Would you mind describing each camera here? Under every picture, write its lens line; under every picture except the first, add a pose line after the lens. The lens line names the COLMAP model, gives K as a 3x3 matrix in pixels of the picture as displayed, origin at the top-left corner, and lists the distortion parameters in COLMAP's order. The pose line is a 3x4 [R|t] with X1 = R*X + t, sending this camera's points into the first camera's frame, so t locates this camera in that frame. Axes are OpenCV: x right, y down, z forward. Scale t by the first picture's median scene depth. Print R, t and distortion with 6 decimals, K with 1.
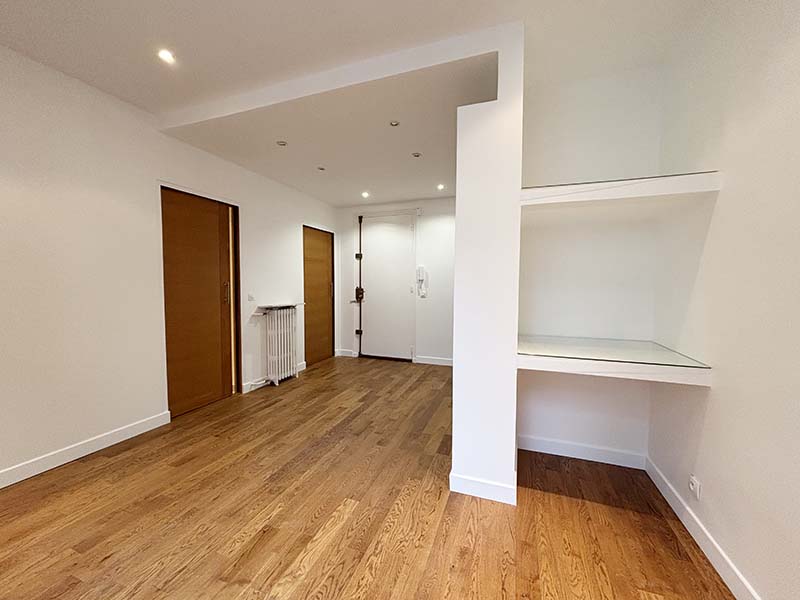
lens RADIAL K [[322.3, 0, 400.0], [0, 322.3, 300.0], [0, 0, 1]] dist [0.002296, 0.000015]
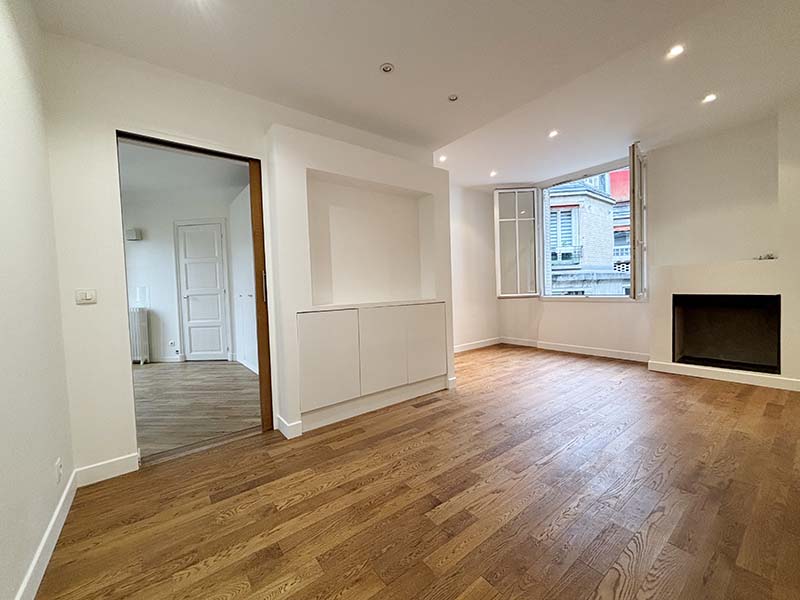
lens RADIAL K [[322.3, 0, 400.0], [0, 322.3, 300.0], [0, 0, 1]] dist [0.002296, 0.000015]
pose [[-0.840678, 0.005230, 0.541510, -0.309782], [0.063217, 0.994064, 0.088542, -0.028989], [-0.537833, 0.108668, -0.836019, 1.493830]]
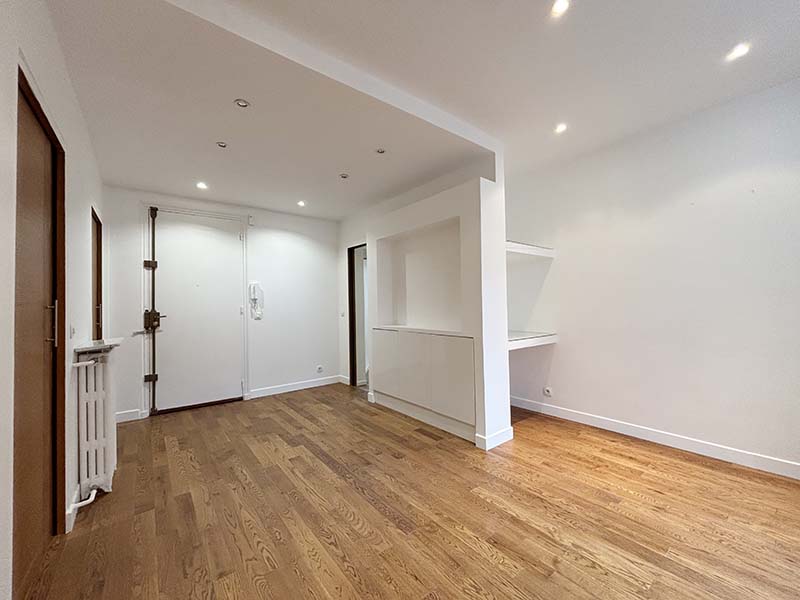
lens RADIAL K [[322.3, 0, 400.0], [0, 322.3, 300.0], [0, 0, 1]] dist [0.002296, 0.000015]
pose [[0.518786, -0.000647, 0.854904, -0.691109], [0.062702, 0.997335, -0.037295, -0.006814], [-0.852602, 0.072952, 0.517444, 0.327923]]
